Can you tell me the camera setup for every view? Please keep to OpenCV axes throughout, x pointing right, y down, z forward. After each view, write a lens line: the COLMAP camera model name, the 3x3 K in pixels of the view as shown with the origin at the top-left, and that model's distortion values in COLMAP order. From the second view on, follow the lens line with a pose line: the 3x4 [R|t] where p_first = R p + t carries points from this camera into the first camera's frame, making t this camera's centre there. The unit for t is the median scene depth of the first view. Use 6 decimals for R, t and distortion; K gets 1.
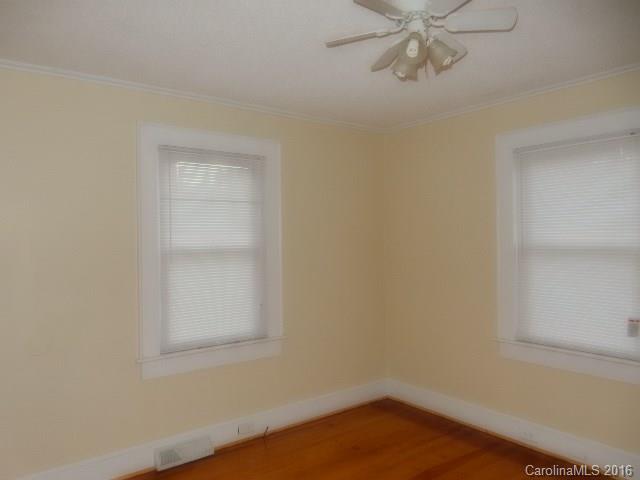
lens RADIAL K [[458.8, 0, 337.5], [0, 458.8, 238.7], [0, 0, 1]] dist [0.005451, 0.002326]
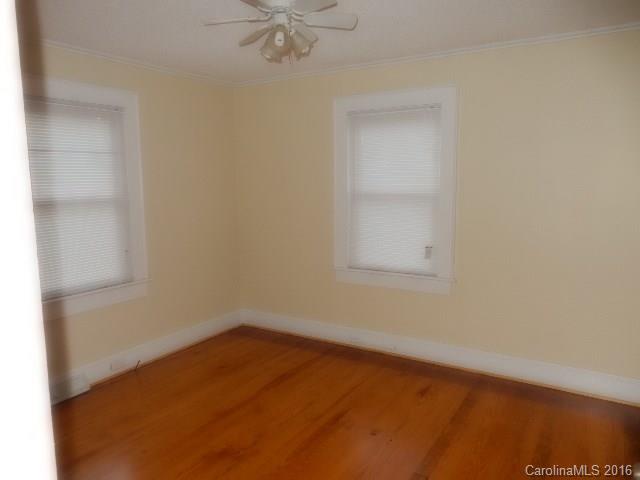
lens RADIAL K [[458.8, 0, 337.5], [0, 458.8, 238.7], [0, 0, 1]] dist [0.005451, 0.002326]
pose [[0.933144, -0.042816, 0.356945, -0.094325], [-0.004991, 0.991244, 0.131949, -0.027996], [-0.359469, -0.124909, 0.924759, -0.160449]]
